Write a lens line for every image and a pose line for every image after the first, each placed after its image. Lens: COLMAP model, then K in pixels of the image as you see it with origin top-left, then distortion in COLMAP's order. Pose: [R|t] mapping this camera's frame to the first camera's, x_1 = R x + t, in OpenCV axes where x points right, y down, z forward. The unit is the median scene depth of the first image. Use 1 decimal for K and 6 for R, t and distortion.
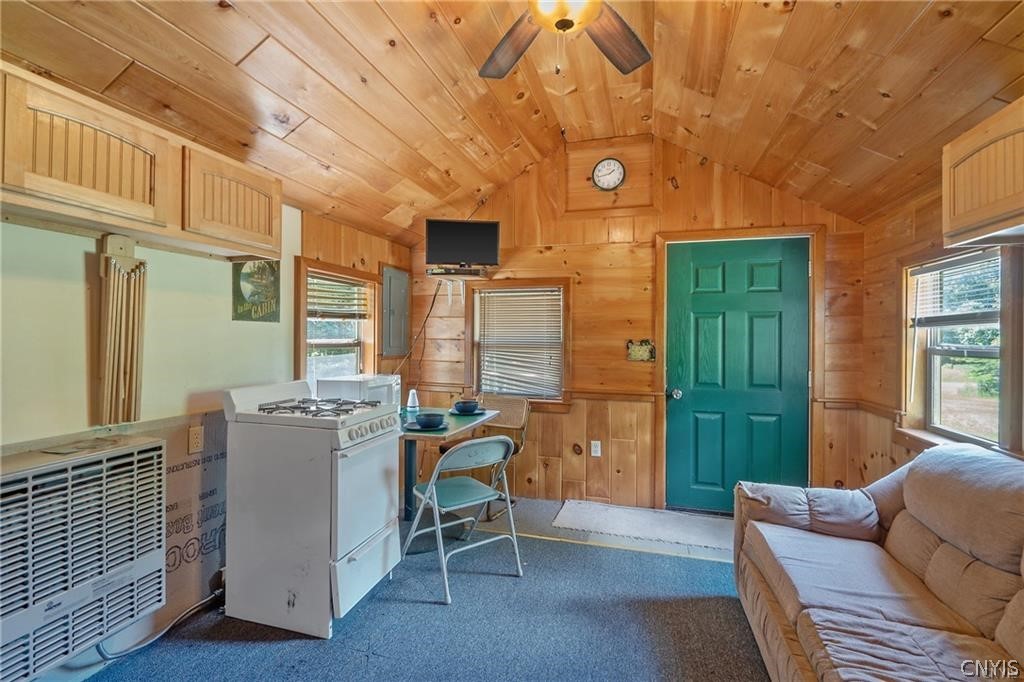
lens RADIAL K [[469.4, 0, 506.0], [0, 469.4, 338.9], [0, 0, 1]] dist [-0.002376, 0.000822]
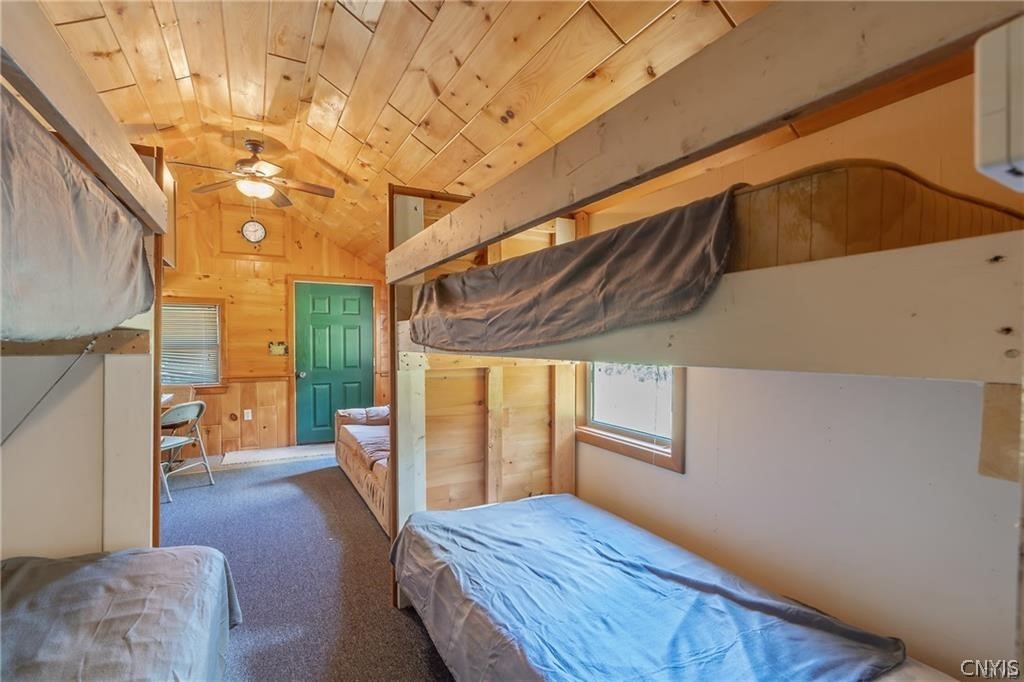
lens RADIAL K [[469.4, 0, 506.8], [0, 469.4, 345.8], [0, 0, 1]] dist [-0.002376, 0.000822]
pose [[0.703208, -0.012717, 0.710870, -0.293237], [0.009519, 0.999919, 0.008471, 0.008849], [-0.710920, 0.000809, 0.703272, -0.651100]]
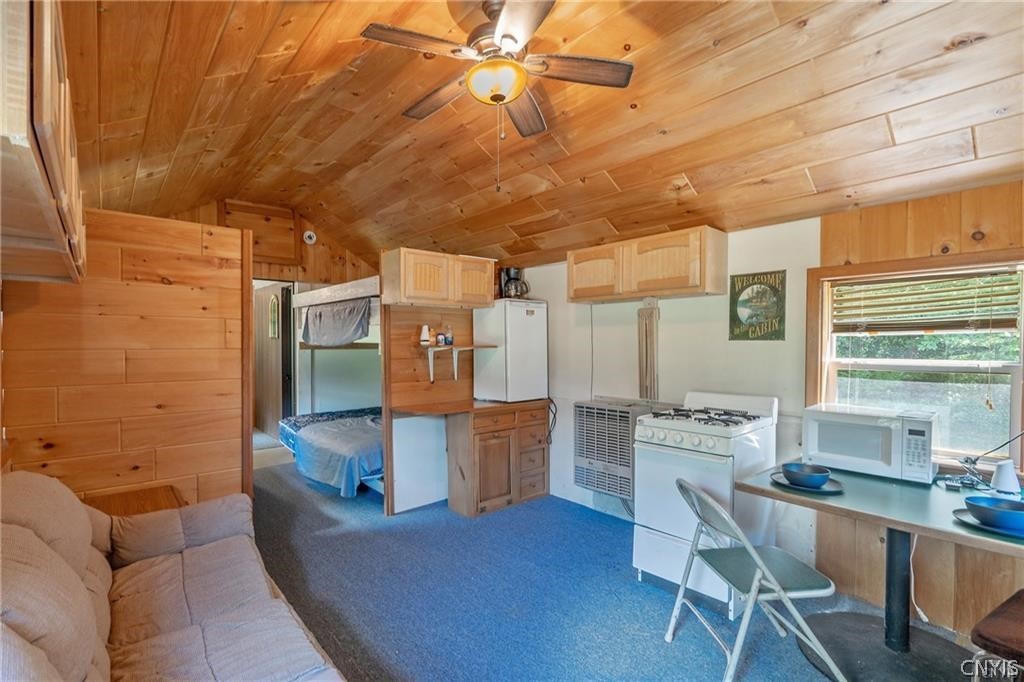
lens RADIAL K [[469.4, 0, 511.4], [0, 469.4, 345.2], [0, 0, 1]] dist [-0.002376, 0.000822]
pose [[-0.522442, -0.001428, -0.852673, 0.493848], [-0.007053, 0.999972, 0.002647, -0.016162], [0.852645, 0.007397, -0.522438, 0.723028]]
